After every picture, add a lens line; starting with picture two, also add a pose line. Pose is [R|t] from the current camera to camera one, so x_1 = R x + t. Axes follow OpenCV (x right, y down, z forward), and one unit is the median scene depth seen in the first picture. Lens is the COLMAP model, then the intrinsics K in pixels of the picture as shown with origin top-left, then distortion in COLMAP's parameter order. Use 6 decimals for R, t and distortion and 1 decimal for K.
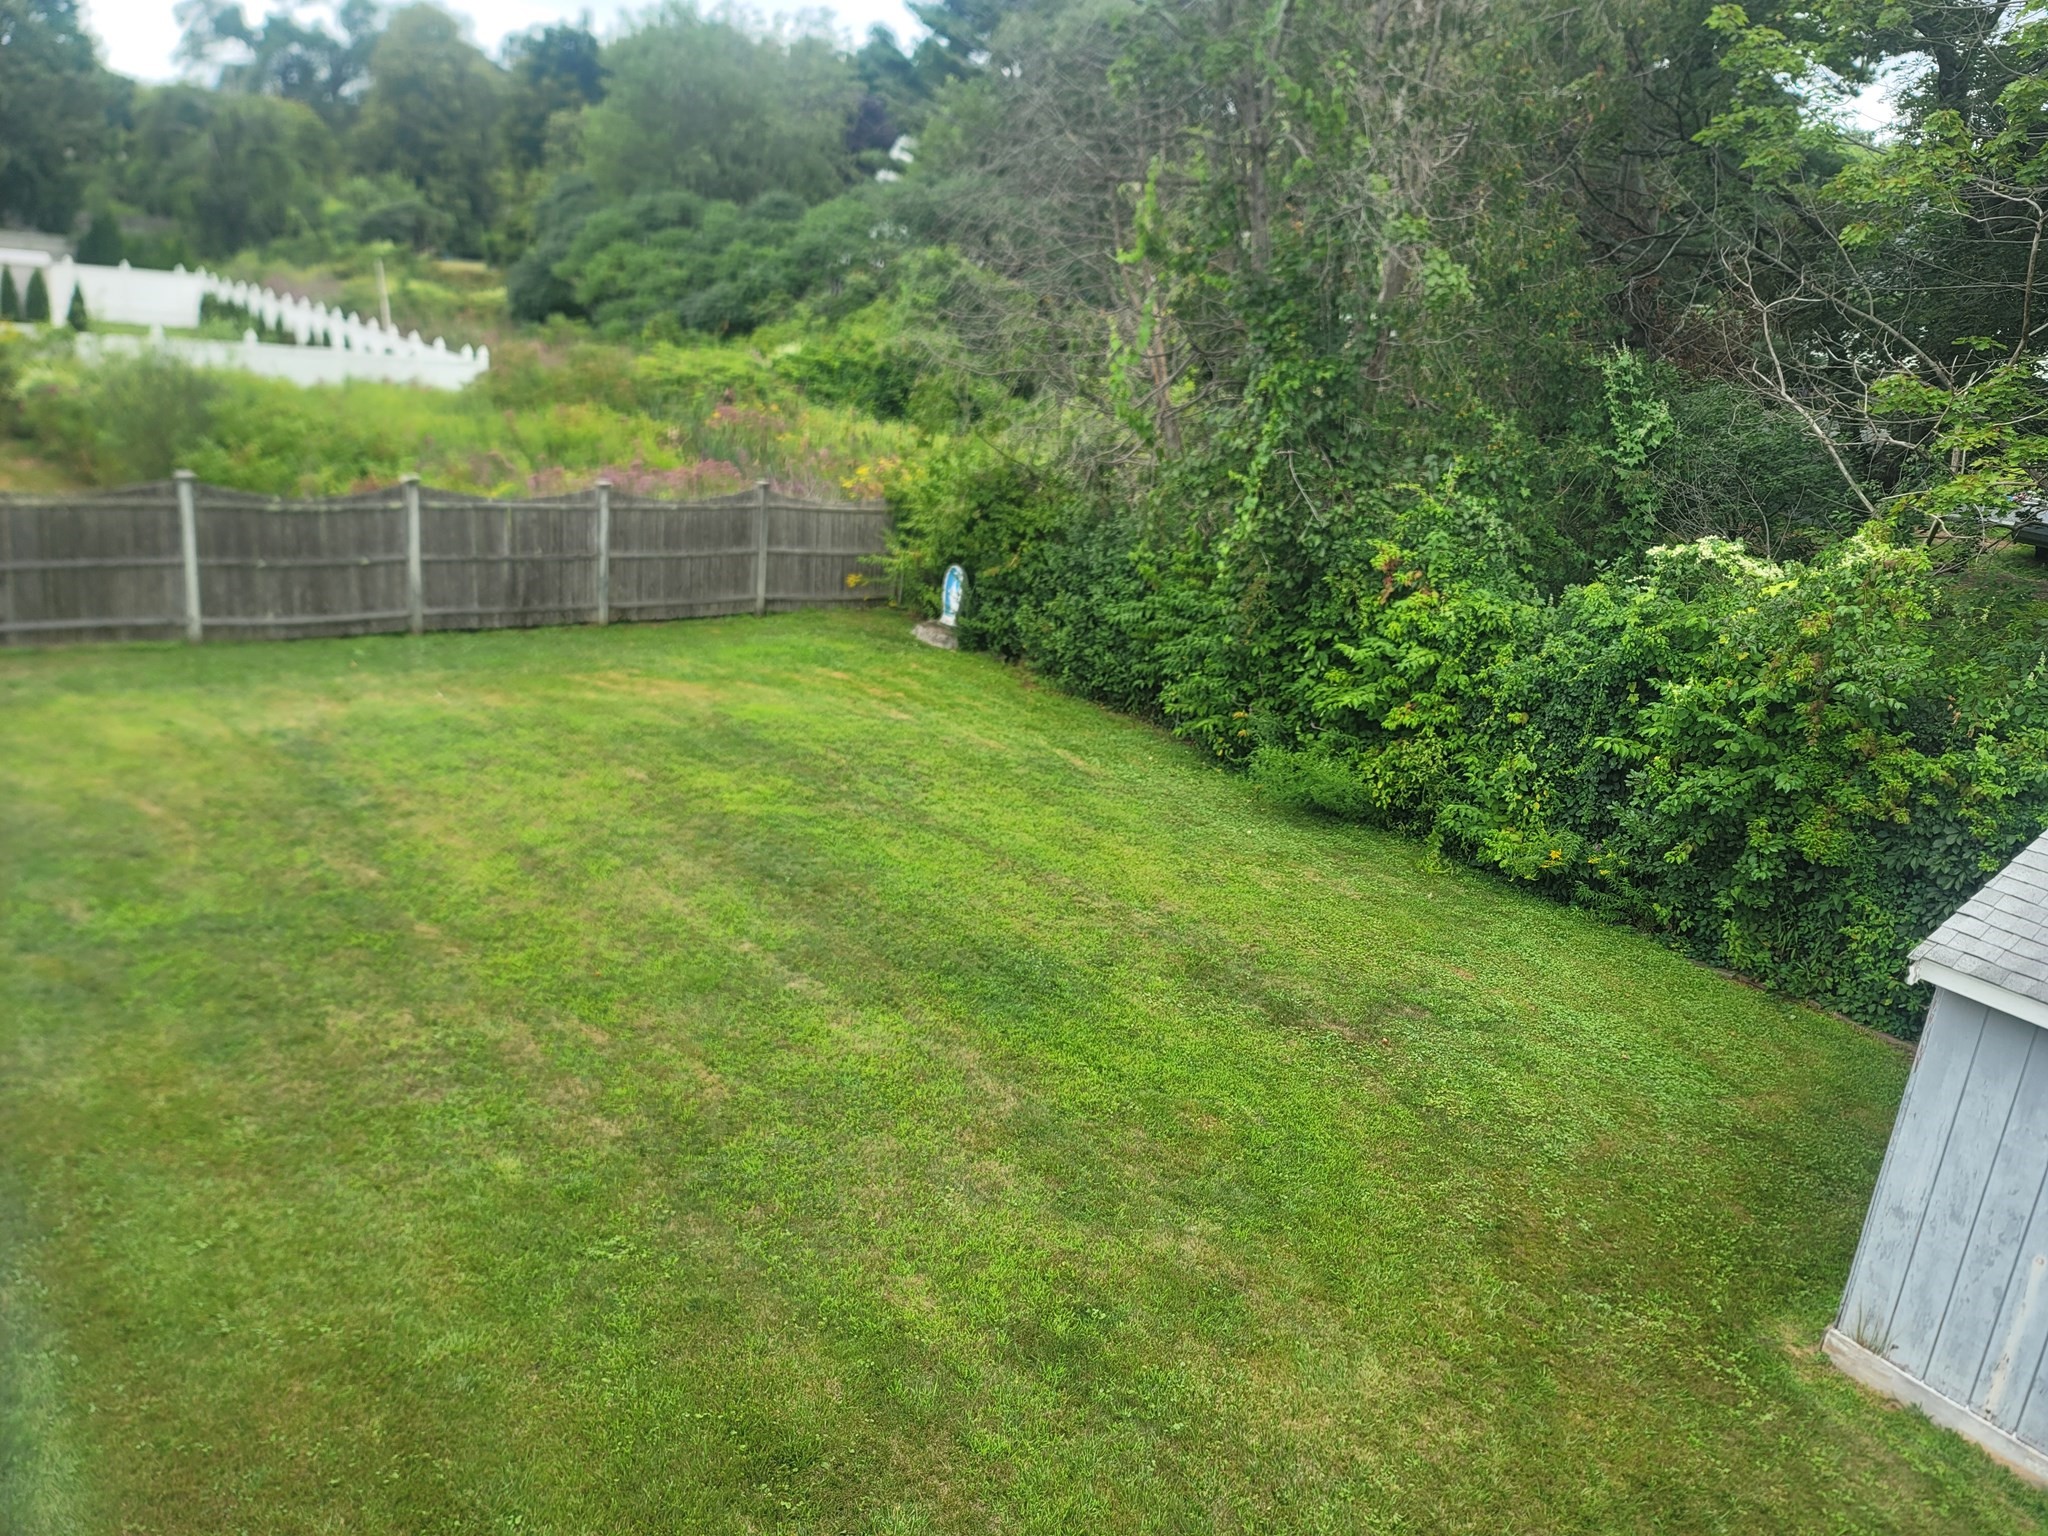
lens RADIAL K [[1520.4, 0, 1024.0], [0, 1520.4, 768.0], [0, 0, 1]] dist [0.044028, -0.001533]
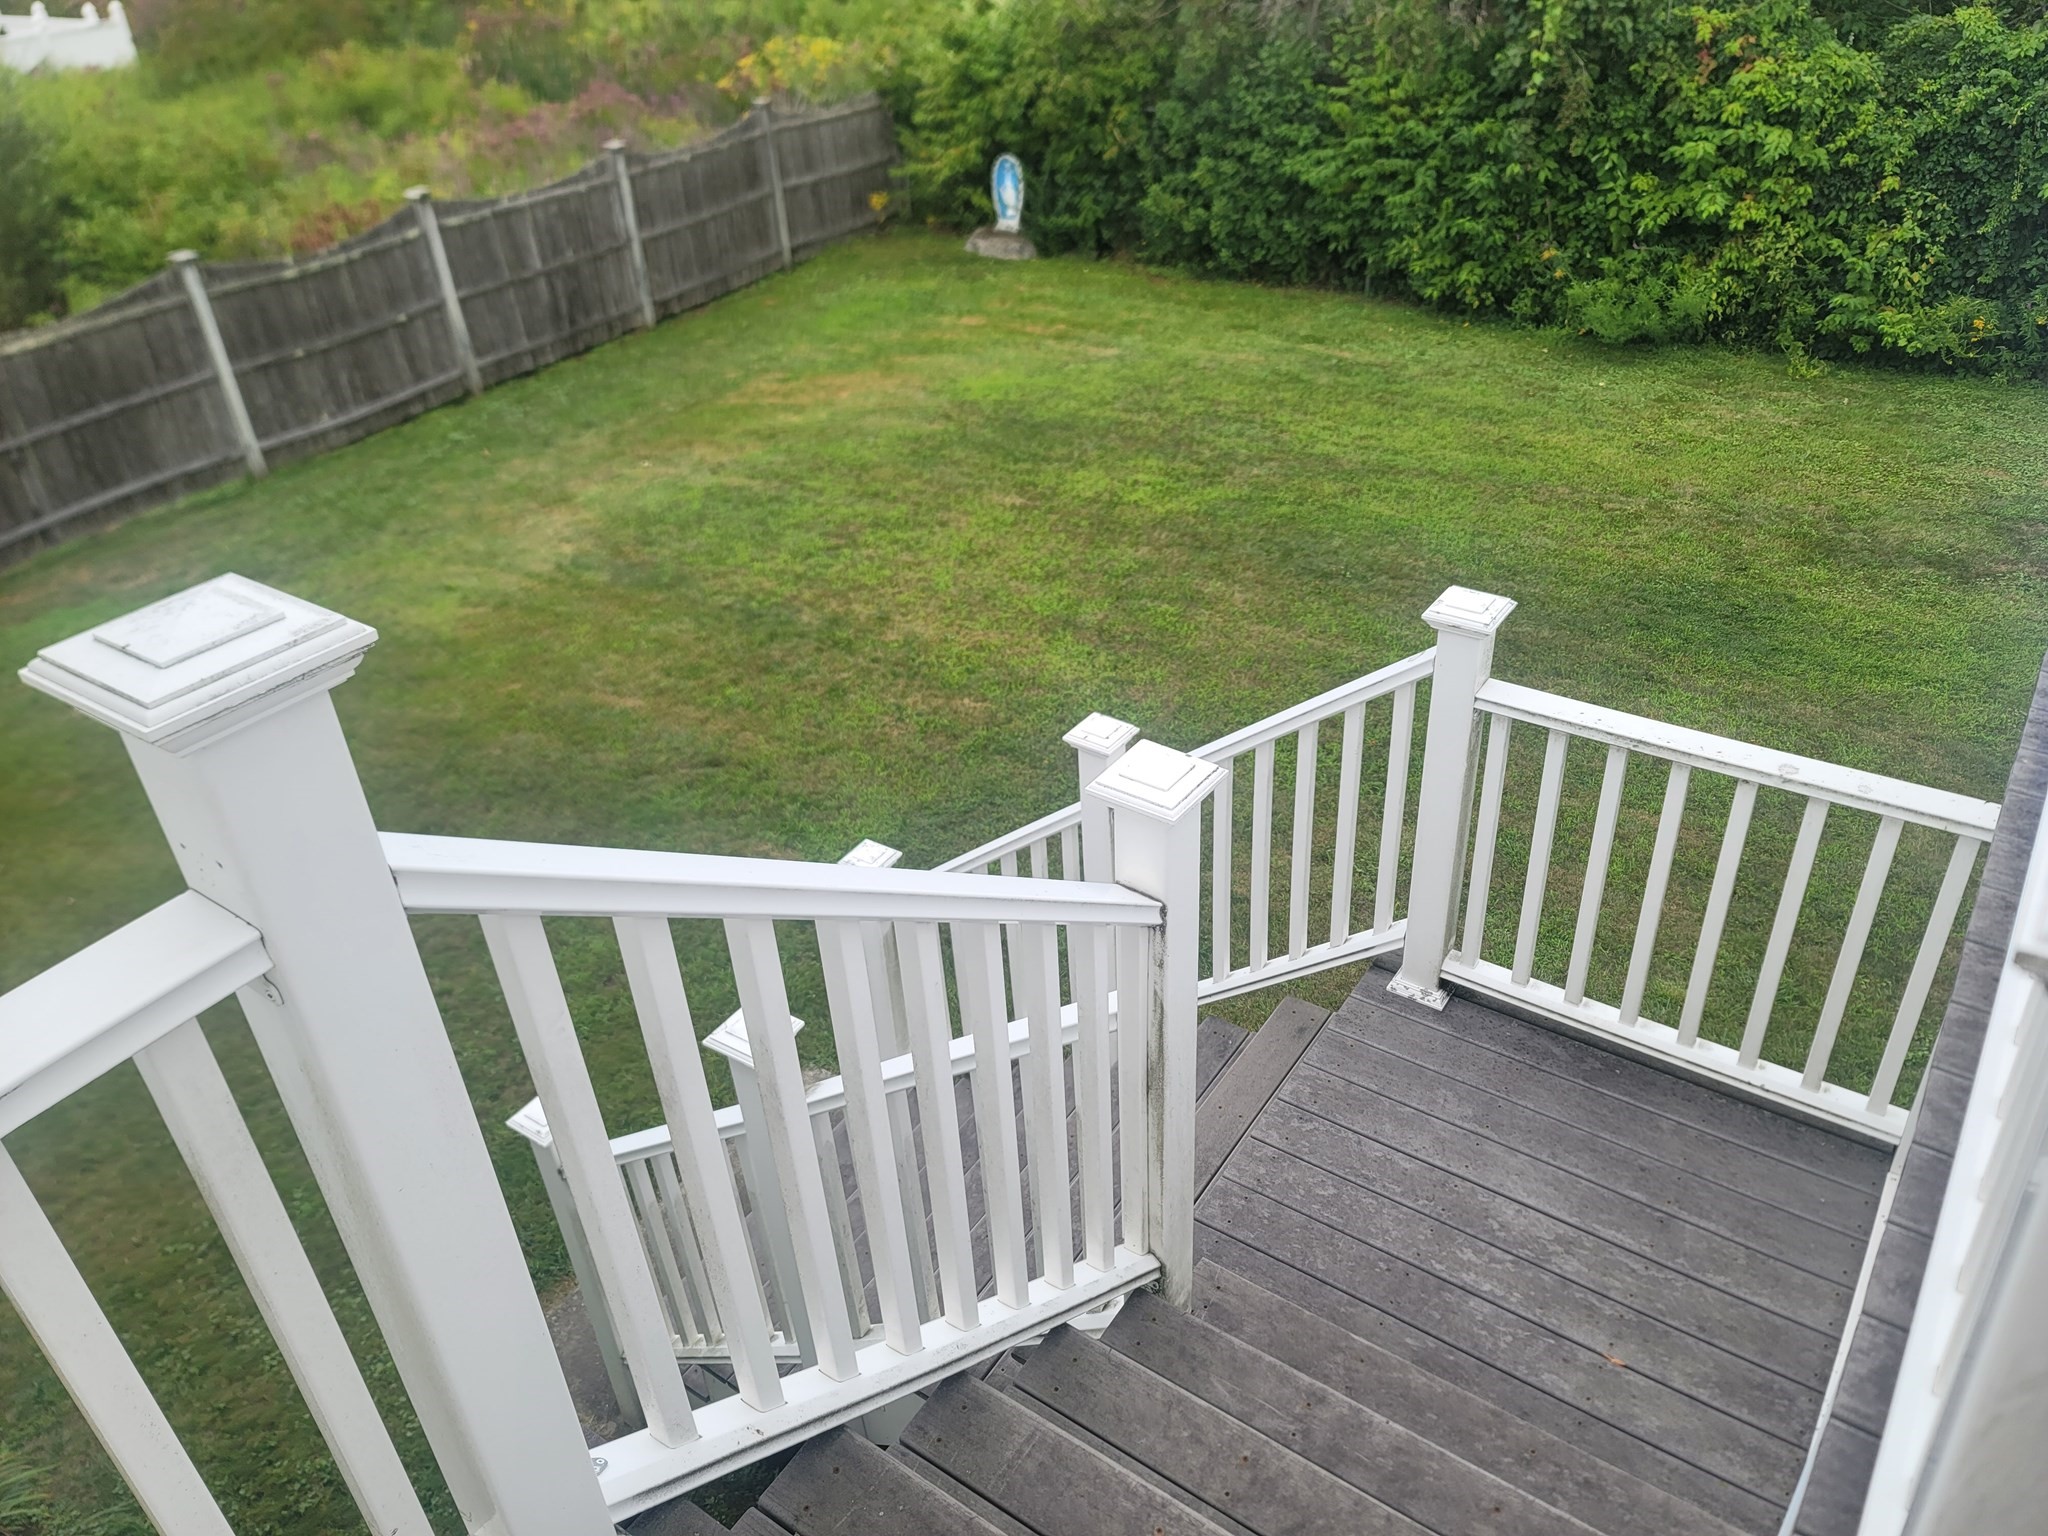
lens RADIAL K [[1520.4, 0, 1024.0], [0, 1520.4, 768.0], [0, 0, 1]] dist [0.044028, -0.001533]
pose [[0.942285, -0.290865, 0.165819, -0.417249], [0.232737, 0.925072, 0.300126, -0.106362], [-0.240691, -0.244212, 0.939377, 0.163248]]
